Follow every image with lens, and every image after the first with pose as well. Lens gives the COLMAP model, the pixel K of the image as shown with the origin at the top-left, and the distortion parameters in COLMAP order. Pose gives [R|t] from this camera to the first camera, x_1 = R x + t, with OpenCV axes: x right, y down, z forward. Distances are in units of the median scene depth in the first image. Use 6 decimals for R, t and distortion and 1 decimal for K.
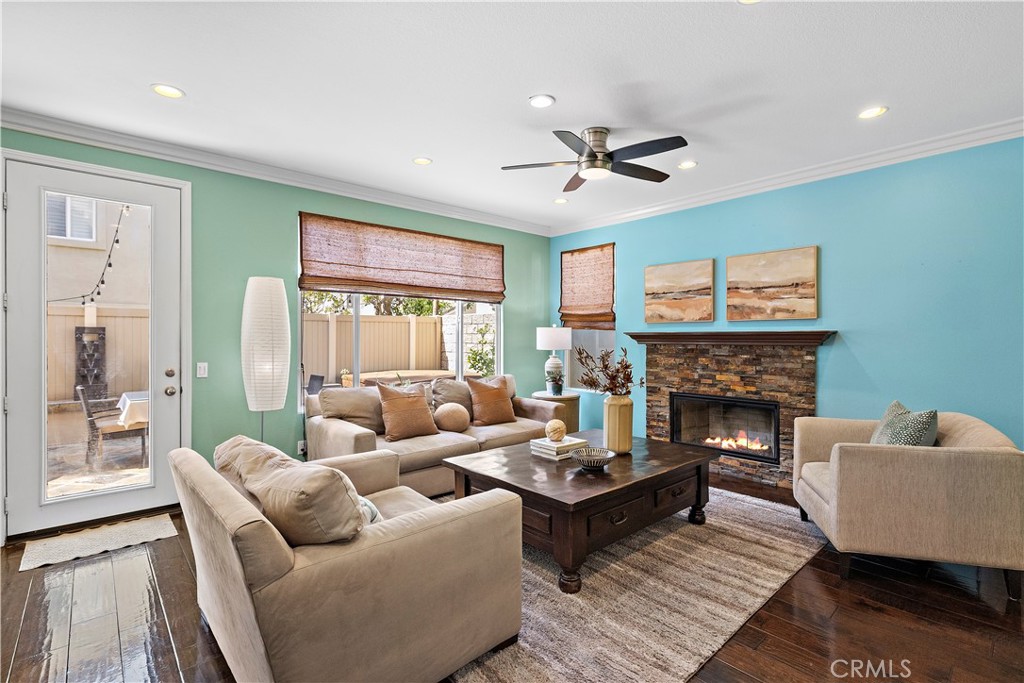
lens RADIAL K [[479.3, 0, 515.0], [0, 479.3, 334.2], [0, 0, 1]] dist [-0.002173, 0.000127]
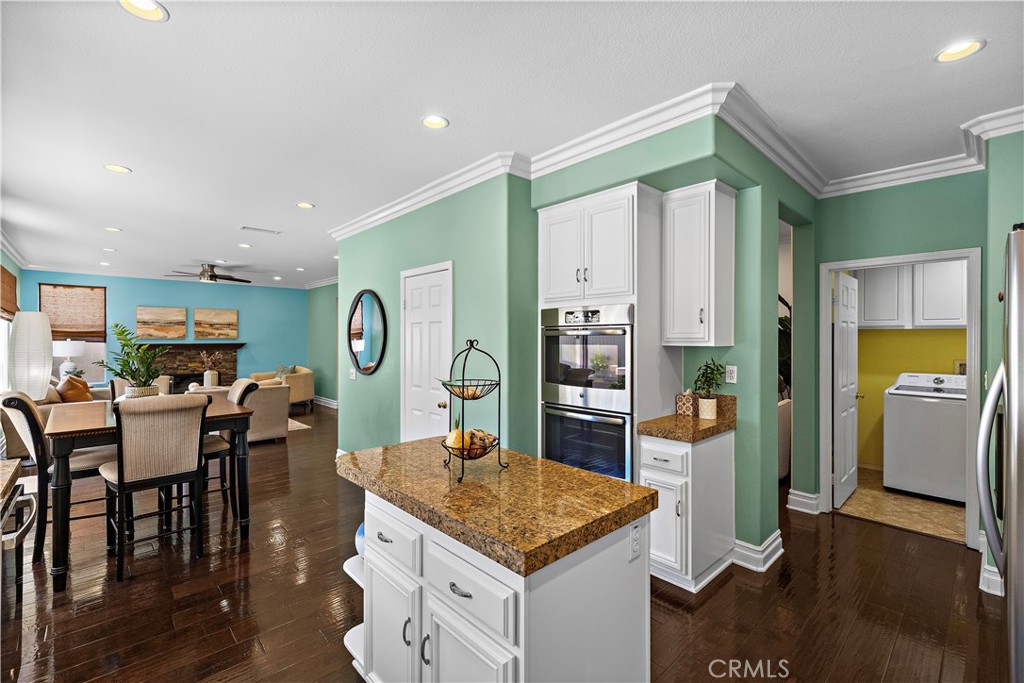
lens RADIAL K [[431.3, 0, 513.4], [0, 431.3, 339.3], [0, 0, 1]] dist [0.000894, 0.000288]
pose [[-0.017992, -0.001380, 0.999837, -1.427438], [-0.004843, 0.999987, 0.001293, -0.031143], [-0.999826, -0.004819, -0.017999, -0.368085]]
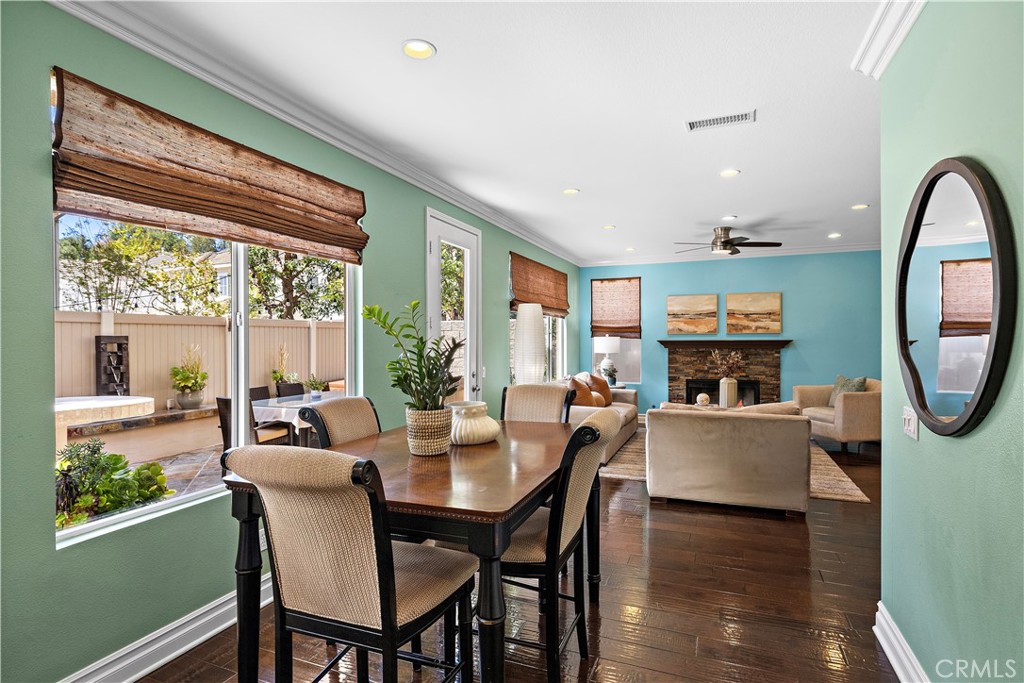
lens RADIAL K [[524.1, 0, 512.6], [0, 524.1, 334.7], [0, 0, 1]] dist [-0.002256, -0.000274]
pose [[0.897655, -0.000569, 0.440698, -0.940865], [0.001910, 0.999995, -0.002600, -0.019025], [-0.440694, 0.003176, 0.897652, -0.261807]]
